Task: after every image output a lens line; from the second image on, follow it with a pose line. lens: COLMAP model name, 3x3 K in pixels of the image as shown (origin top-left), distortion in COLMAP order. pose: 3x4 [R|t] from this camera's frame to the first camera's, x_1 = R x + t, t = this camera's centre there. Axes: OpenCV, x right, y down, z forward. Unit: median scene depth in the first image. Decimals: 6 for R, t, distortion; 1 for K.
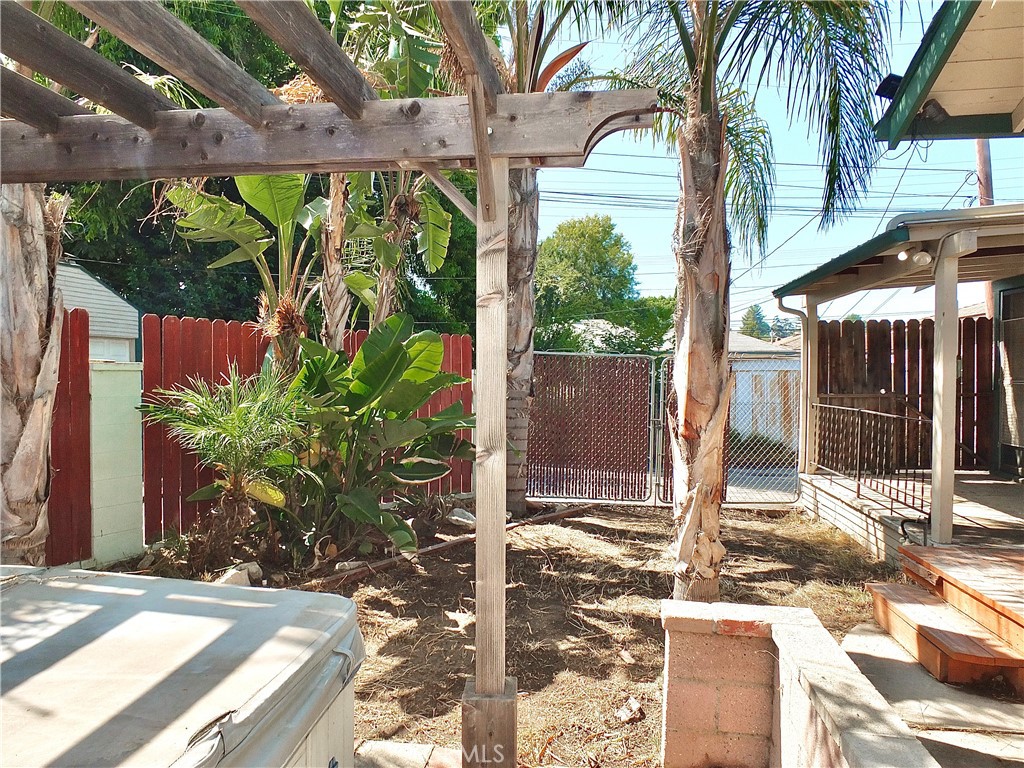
lens RADIAL K [[694.3, 0, 512.0], [0, 694.3, 384.0], [0, 0, 1]] dist [-0.021959, -0.002369]
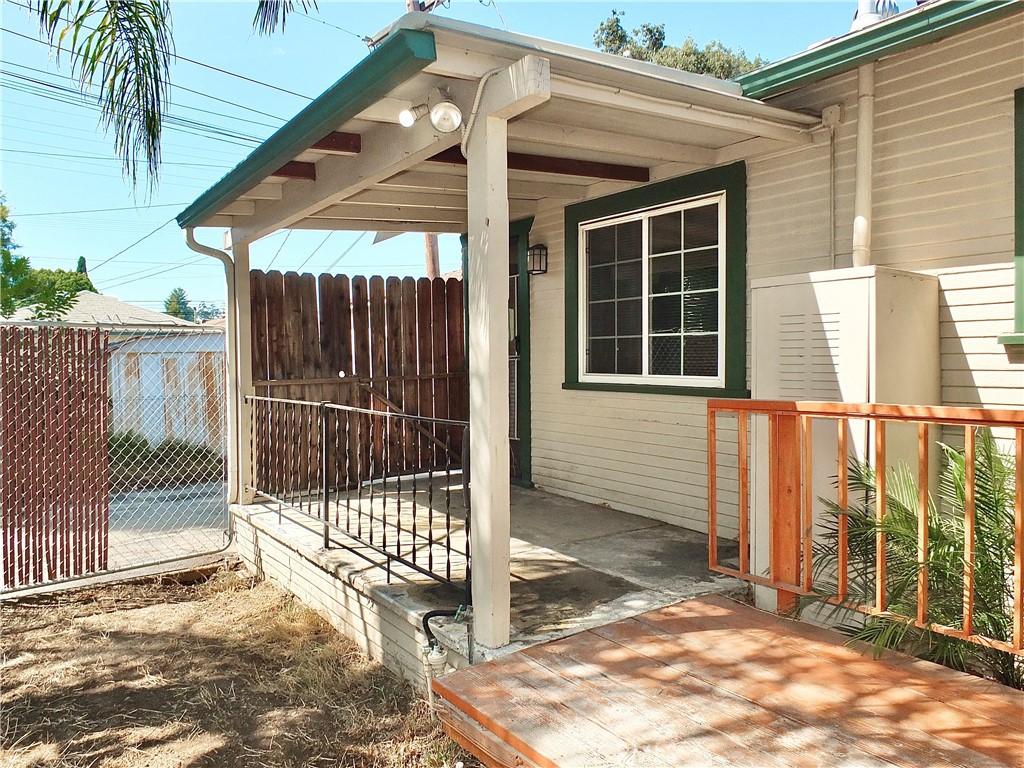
lens RADIAL K [[694.3, 0, 512.0], [0, 694.3, 384.0], [0, 0, 1]] dist [-0.021959, -0.002369]
pose [[0.709284, -0.037051, 0.703949, 0.155286], [0.025408, 0.999313, 0.026996, 0.005982], [-0.704465, -0.001263, 0.709737, 0.363922]]
